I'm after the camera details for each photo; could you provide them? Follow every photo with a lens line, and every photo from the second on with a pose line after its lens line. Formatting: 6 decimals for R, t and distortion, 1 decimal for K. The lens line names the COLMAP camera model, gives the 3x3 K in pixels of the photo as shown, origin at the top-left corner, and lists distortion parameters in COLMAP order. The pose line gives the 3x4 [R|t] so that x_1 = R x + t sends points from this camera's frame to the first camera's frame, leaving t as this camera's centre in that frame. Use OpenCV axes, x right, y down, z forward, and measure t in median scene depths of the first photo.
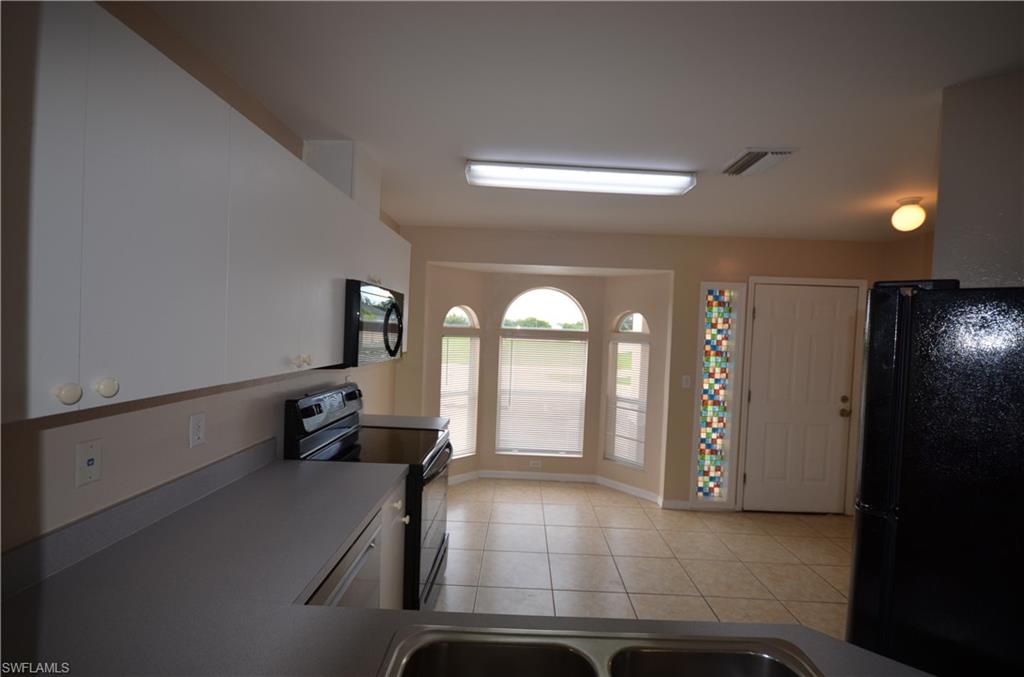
lens RADIAL K [[448.6, 0, 512.0], [0, 448.6, 338.5], [0, 0, 1]] dist [-0.001759, -0.000129]
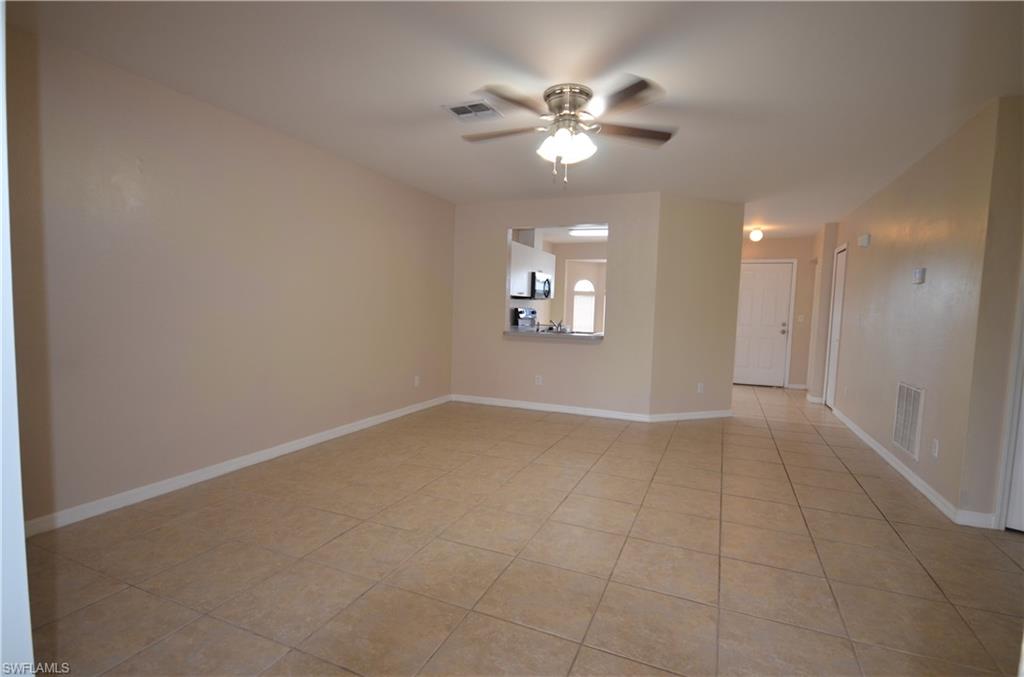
lens RADIAL K [[503.3, 0, 512.0], [0, 503.3, 338.5], [0, 0, 1]] dist [-0.002370, -0.000308]
pose [[0.926176, 0.014303, -0.376819, 0.486813], [-0.003667, 0.999575, 0.028926, 0.137182], [0.377073, -0.025409, 0.925835, -1.352641]]
